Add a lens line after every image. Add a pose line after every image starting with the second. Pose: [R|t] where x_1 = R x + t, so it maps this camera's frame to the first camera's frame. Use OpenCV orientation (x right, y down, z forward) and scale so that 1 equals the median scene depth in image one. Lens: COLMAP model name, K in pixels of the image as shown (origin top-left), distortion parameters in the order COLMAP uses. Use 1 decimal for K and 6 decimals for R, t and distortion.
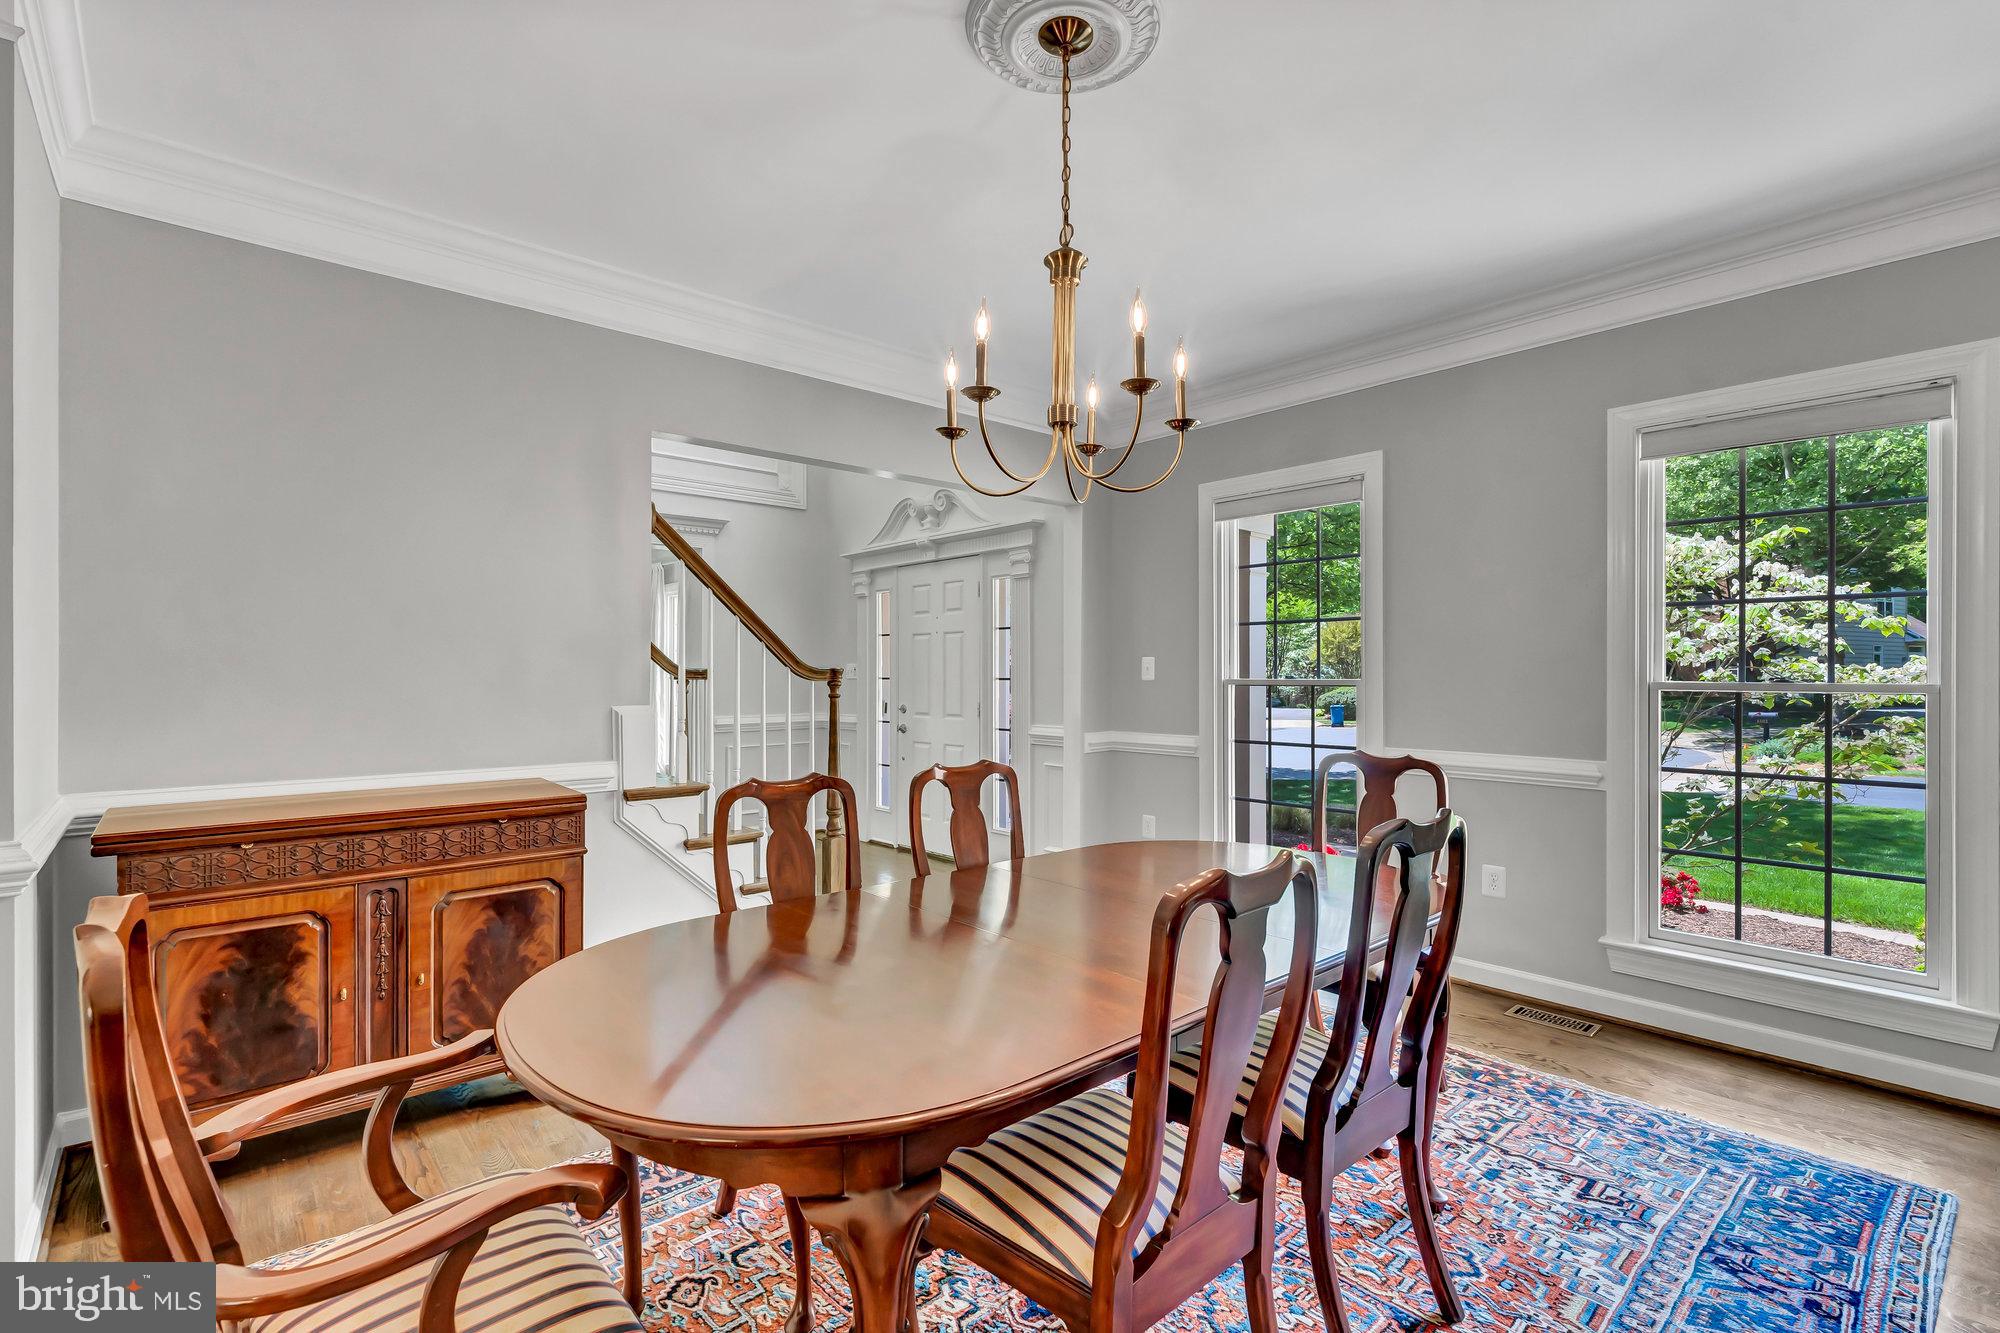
lens RADIAL K [[912.6, 0, 1000.0], [0, 912.6, 666.5], [0, 0, 1]] dist [0.000612, 0.000075]
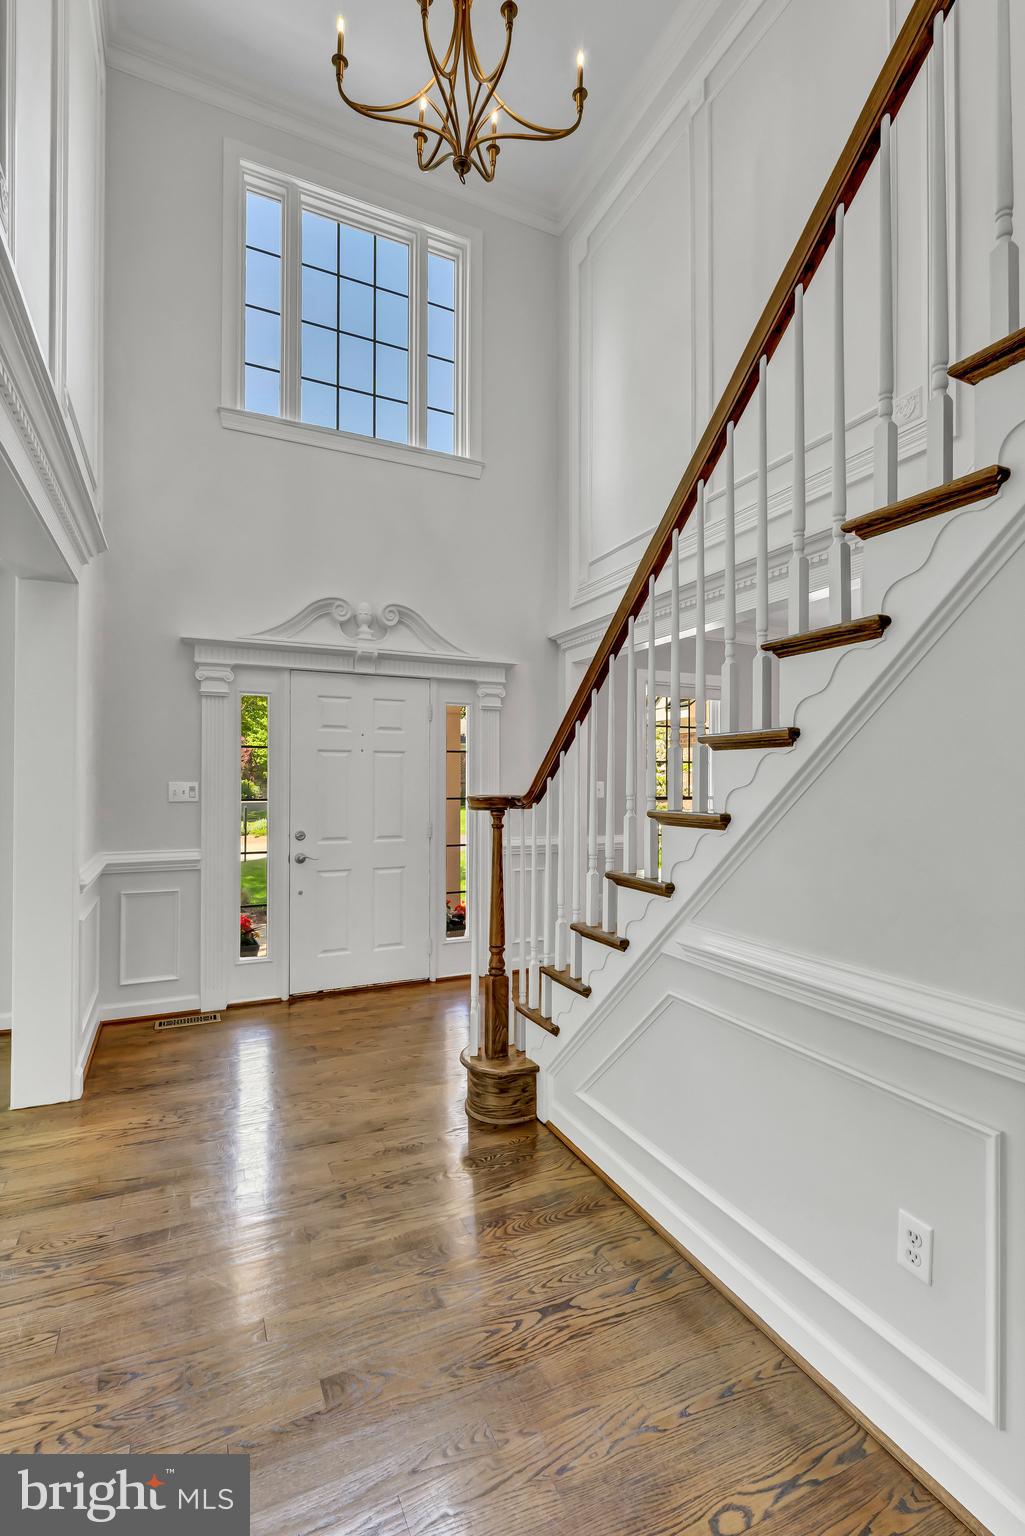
lens RADIAL K [[700.8, 0, 512.5], [0, 700.8, 768.0], [0, 0, 1]] dist [0.000612, 0.000075]
pose [[0.284468, 0.019502, 0.958487, -0.698688], [-0.002635, 0.999805, -0.019561, -0.005237], [-0.958682, 0.003038, 0.284464, 0.627209]]
